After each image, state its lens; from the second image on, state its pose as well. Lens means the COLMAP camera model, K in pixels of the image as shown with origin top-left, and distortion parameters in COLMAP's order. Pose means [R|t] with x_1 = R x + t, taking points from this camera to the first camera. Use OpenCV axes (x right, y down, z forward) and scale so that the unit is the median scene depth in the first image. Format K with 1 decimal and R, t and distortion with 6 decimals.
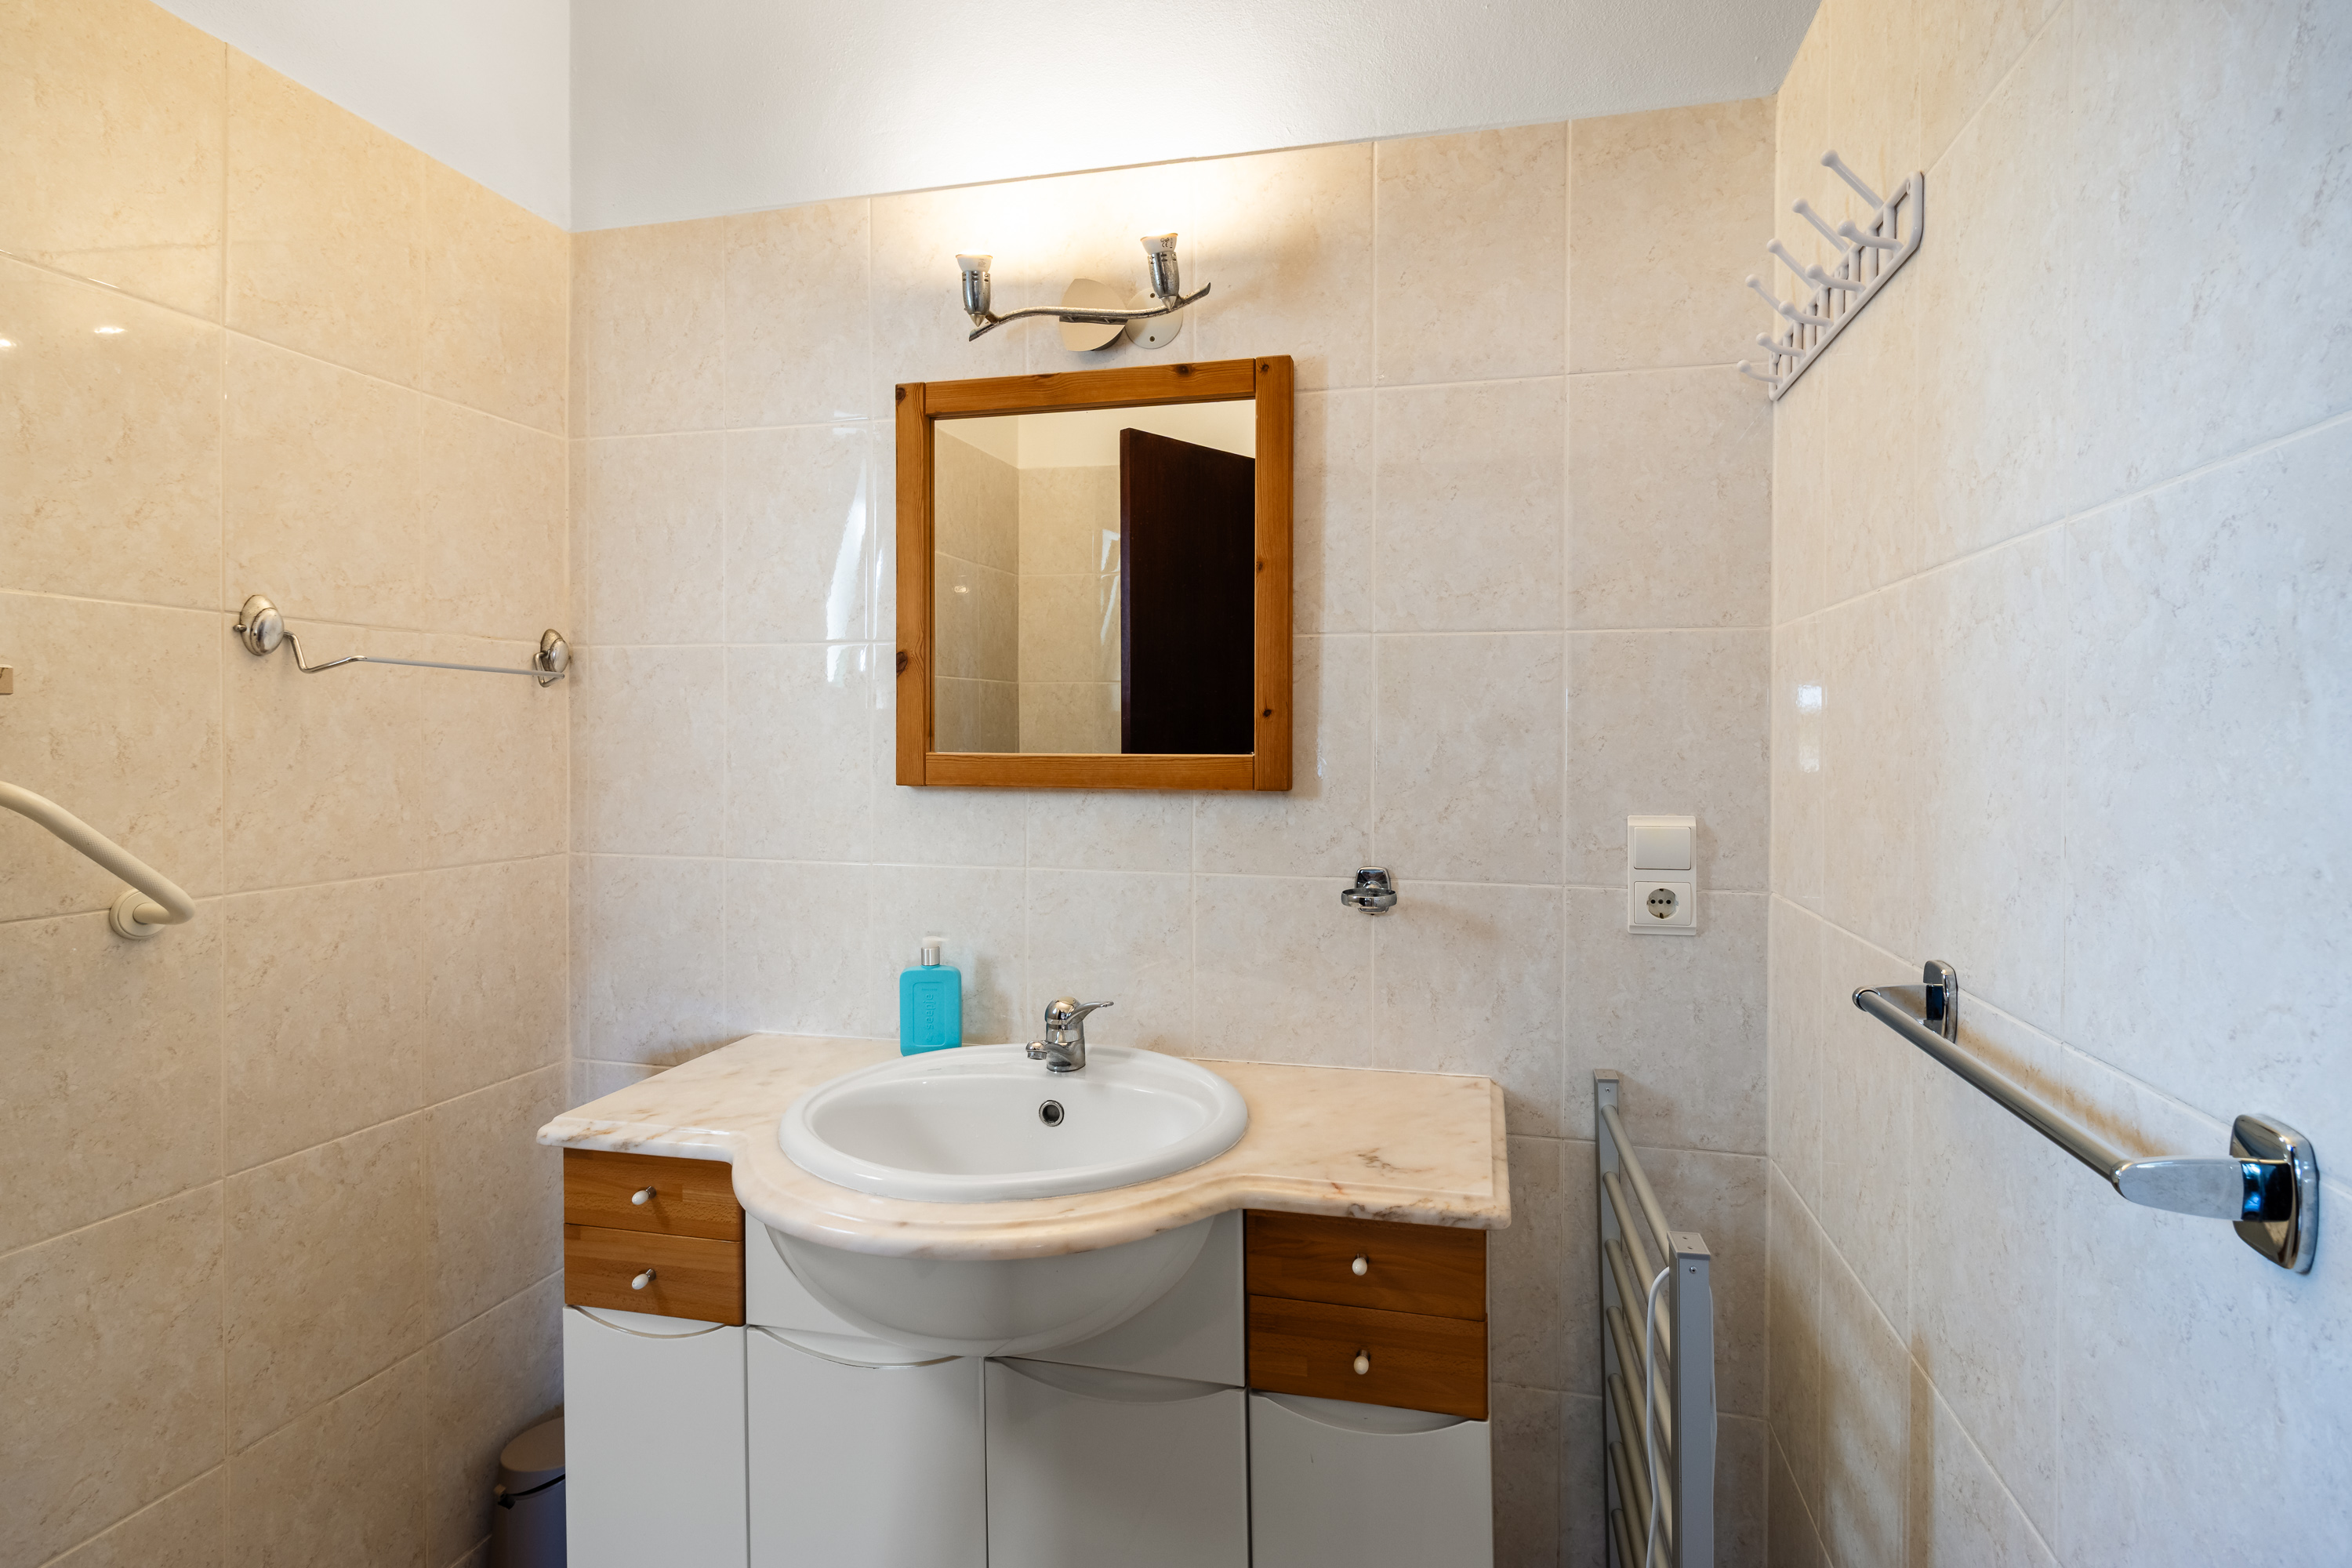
lens RADIAL K [[1083.9, 0, 1192.6], [0, 1083.9, 783.2], [0, 0, 1]] dist [0.003695, -0.001312]
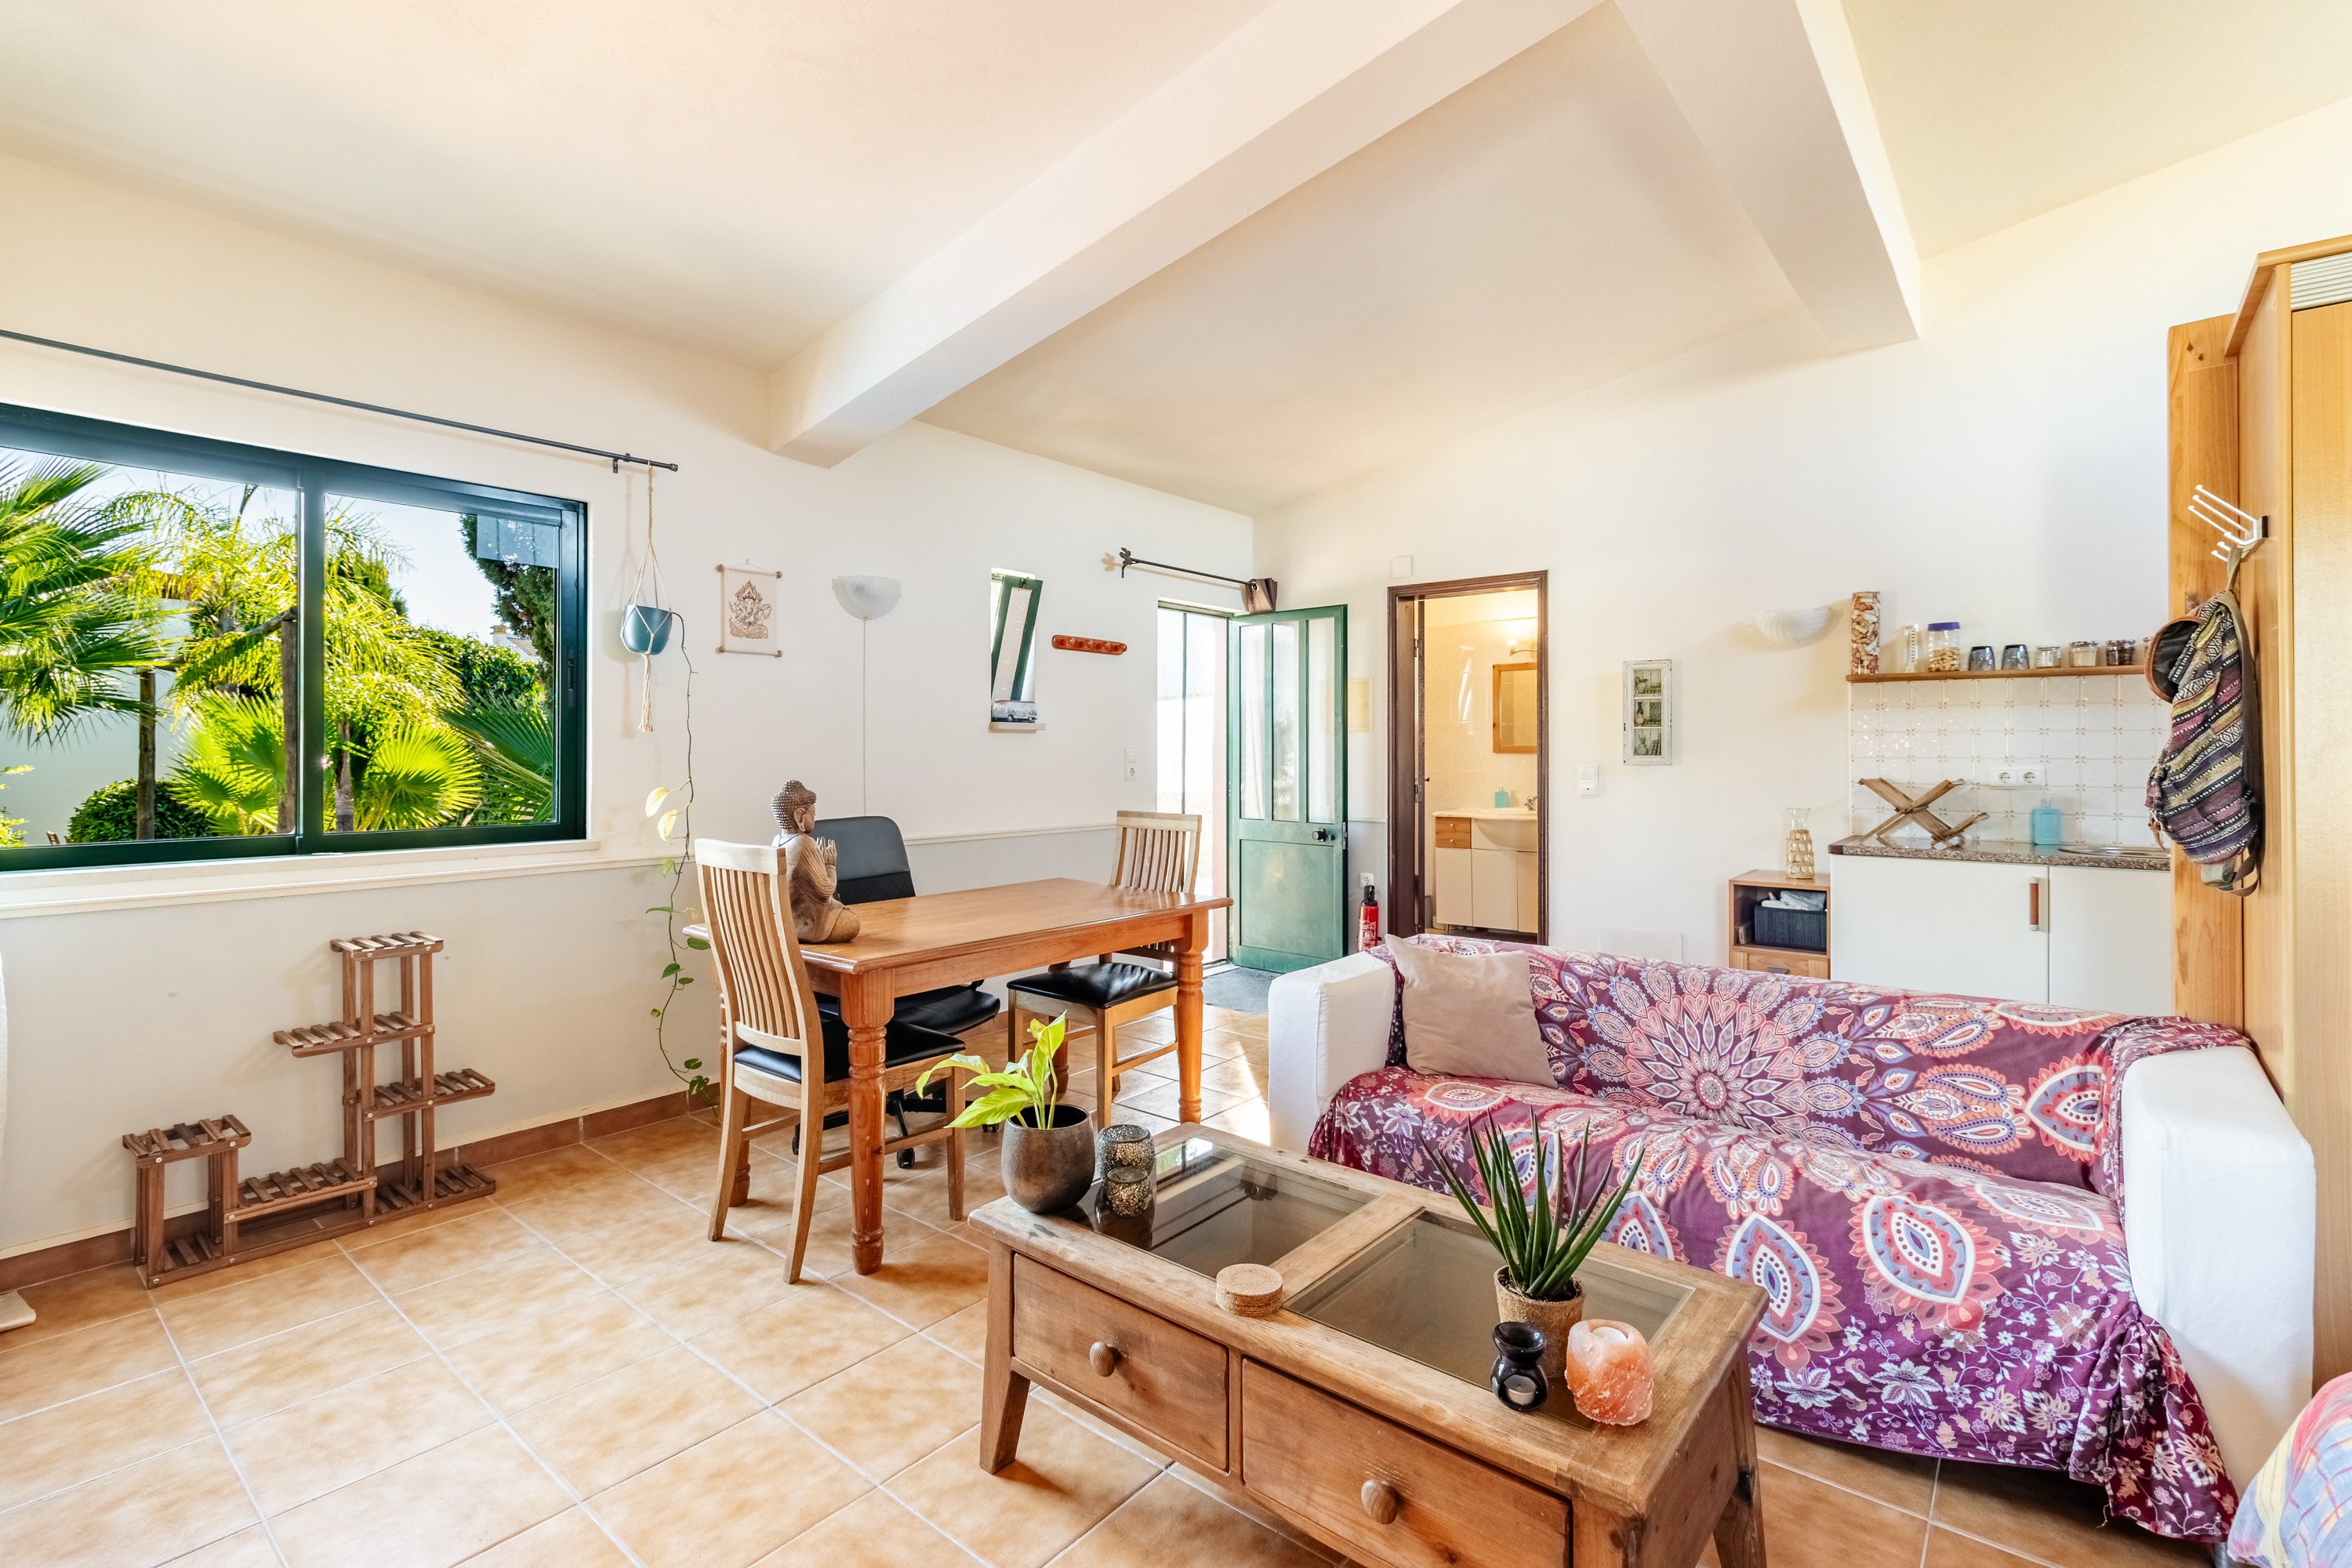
lens RADIAL K [[1083.9, 0, 1163.9], [0, 1083.9, 757.5], [0, 0, 1]] dist [0.003695, -0.001312]
pose [[0.895427, 0.002270, -0.445203, 0.606121], [0.000357, 0.999983, 0.005817, 0.000937], [0.445209, -0.005368, 0.895411, -4.336405]]
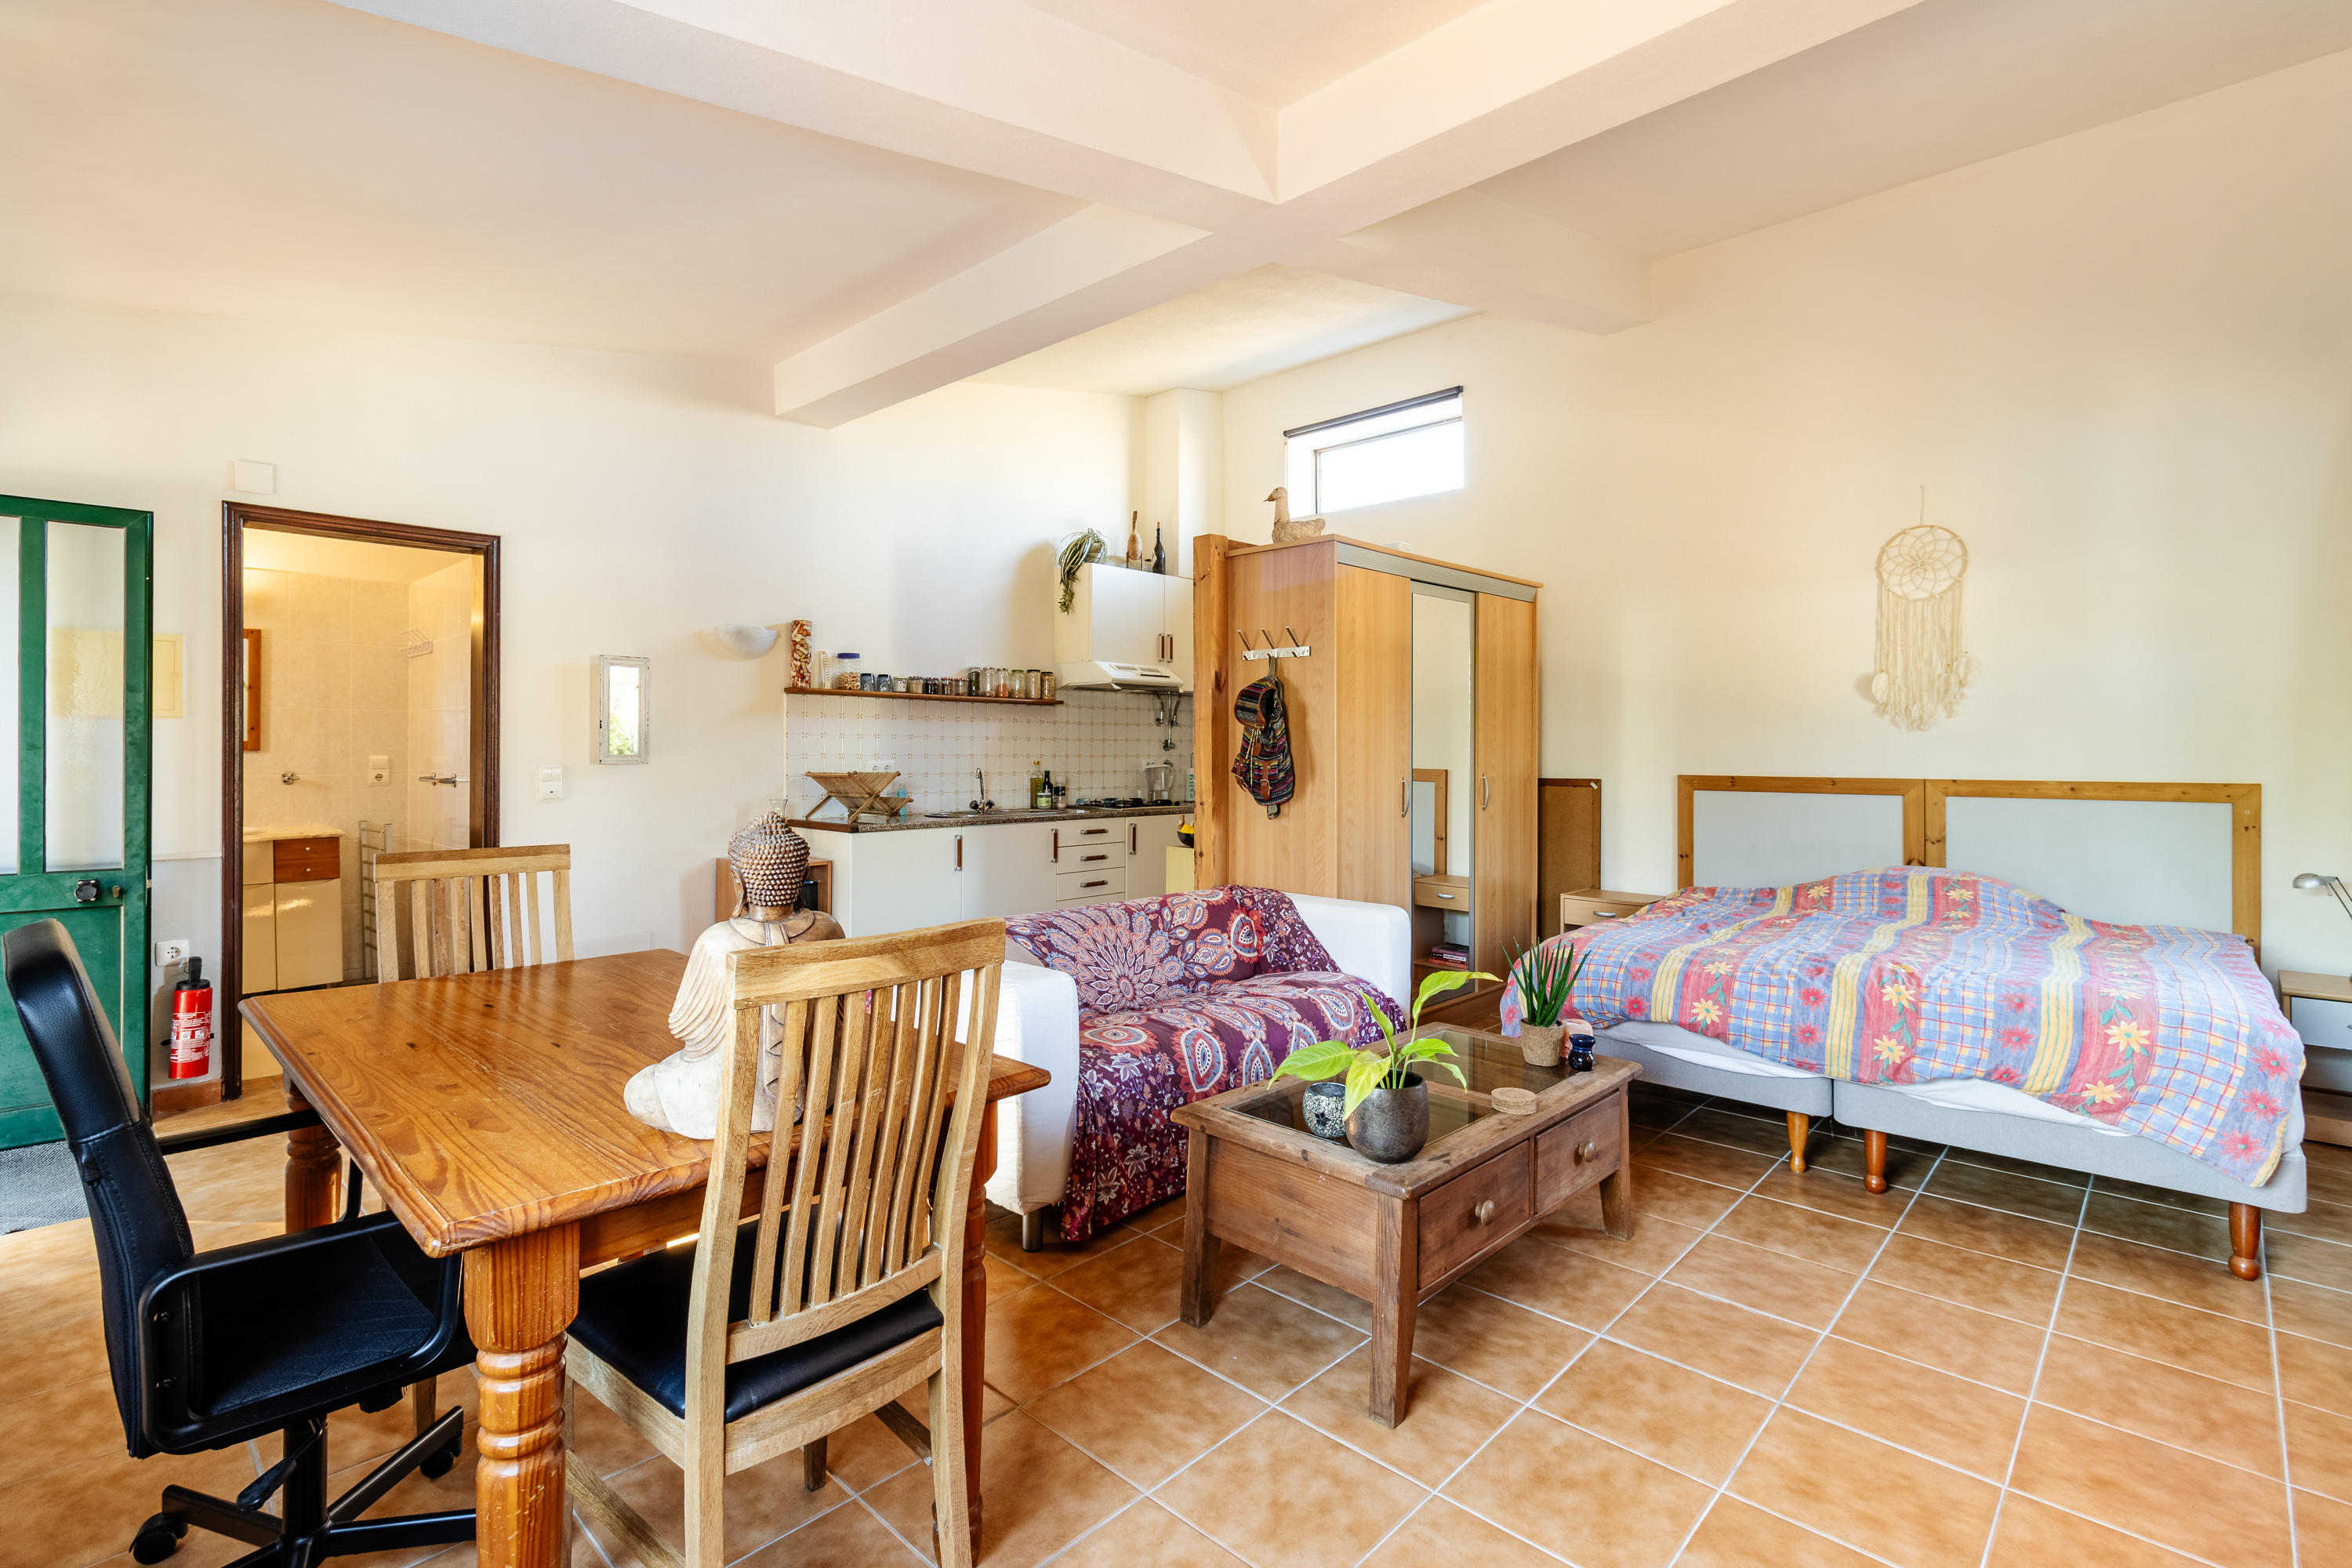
lens RADIAL K [[1083.9, 0, 1169.2], [0, 1083.9, 745.1], [0, 0, 1]] dist [0.003695, -0.001312]
pose [[0.499400, 0.005503, 0.866354, -1.649142], [-0.003561, 0.999984, -0.004300, -0.004954], [-0.866364, -0.000937, 0.499412, -3.676041]]
